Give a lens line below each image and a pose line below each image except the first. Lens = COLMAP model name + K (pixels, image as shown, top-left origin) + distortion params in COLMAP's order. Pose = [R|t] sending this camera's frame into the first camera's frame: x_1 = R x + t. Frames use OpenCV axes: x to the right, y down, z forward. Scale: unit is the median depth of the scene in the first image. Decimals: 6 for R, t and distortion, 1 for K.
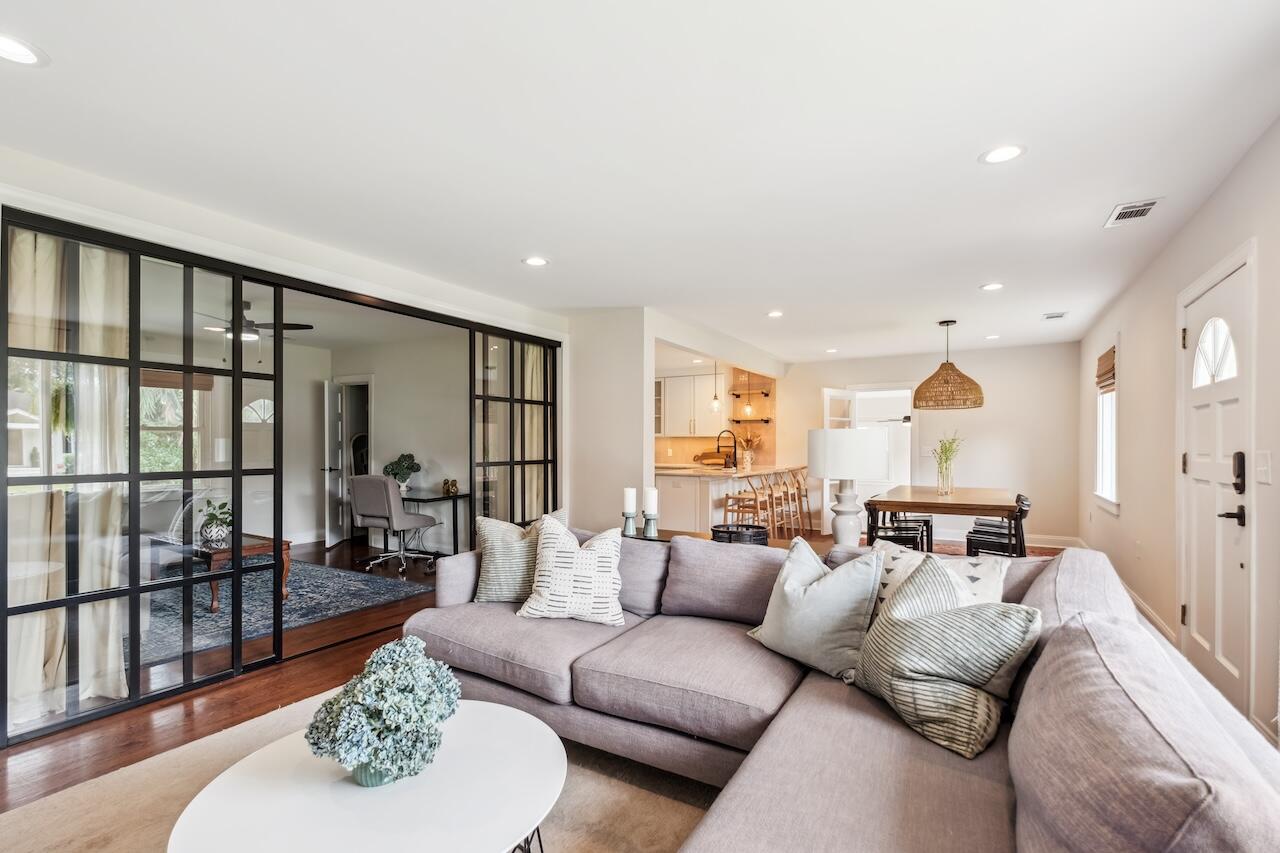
lens RADIAL K [[575.6, 0, 645.1], [0, 575.6, 446.4], [0, 0, 1]] dist [0.000016, -0.000011]
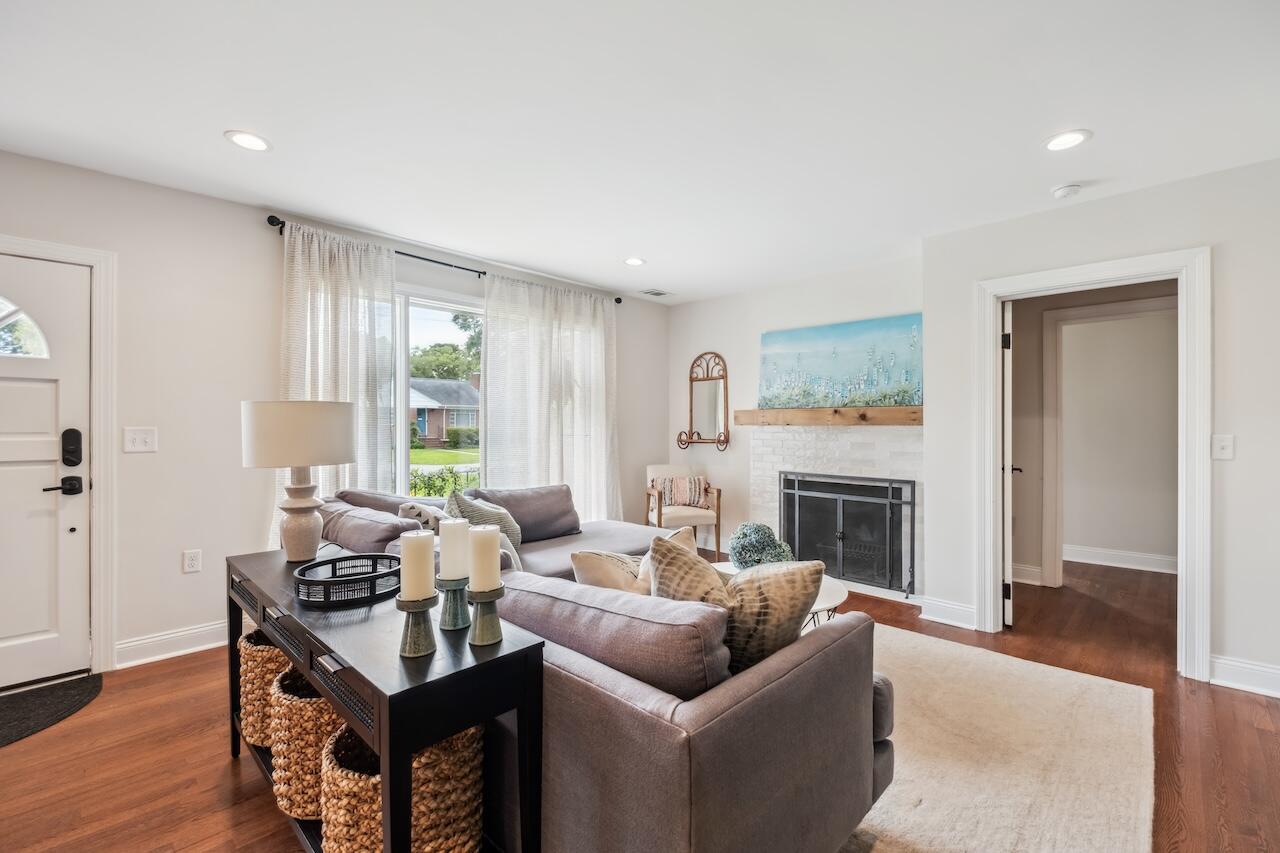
lens RADIAL K [[546.6, 0, 645.7], [0, 546.6, 429.0], [0, 0, 1]] dist [-0.003230, -0.000493]
pose [[-0.975062, -0.001766, 0.221925, -0.238472], [0.000128, 0.999964, 0.008522, 0.000269], [-0.221932, 0.008338, -0.975027, 1.429985]]
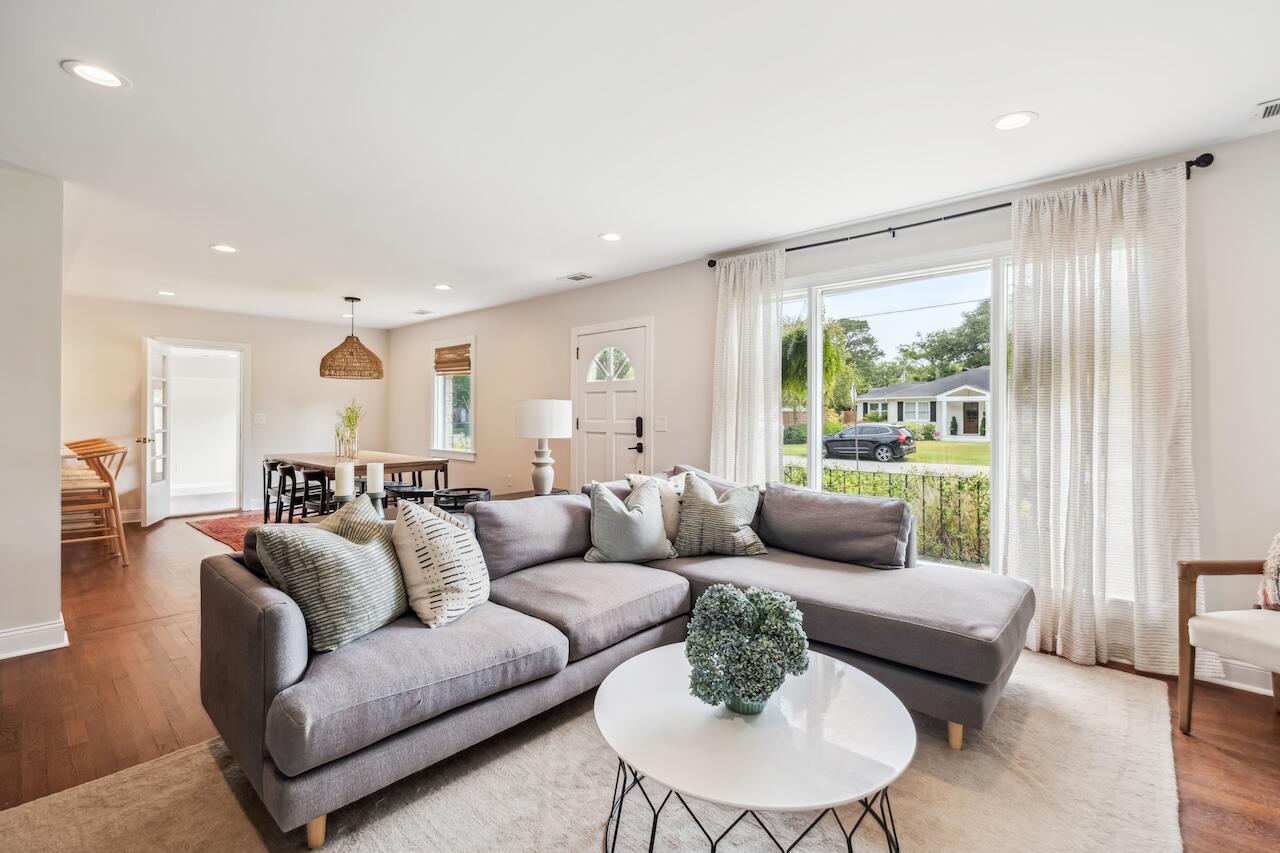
lens RADIAL K [[566.6, 0, 644.8], [0, 566.6, 416.2], [0, 0, 1]] dist [0.000231, 0.000013]
pose [[0.189816, -0.000697, 0.981819, -0.766539], [-0.002590, 0.999996, 0.001210, 0.003619], [-0.981816, -0.002773, 0.189813, 0.476290]]
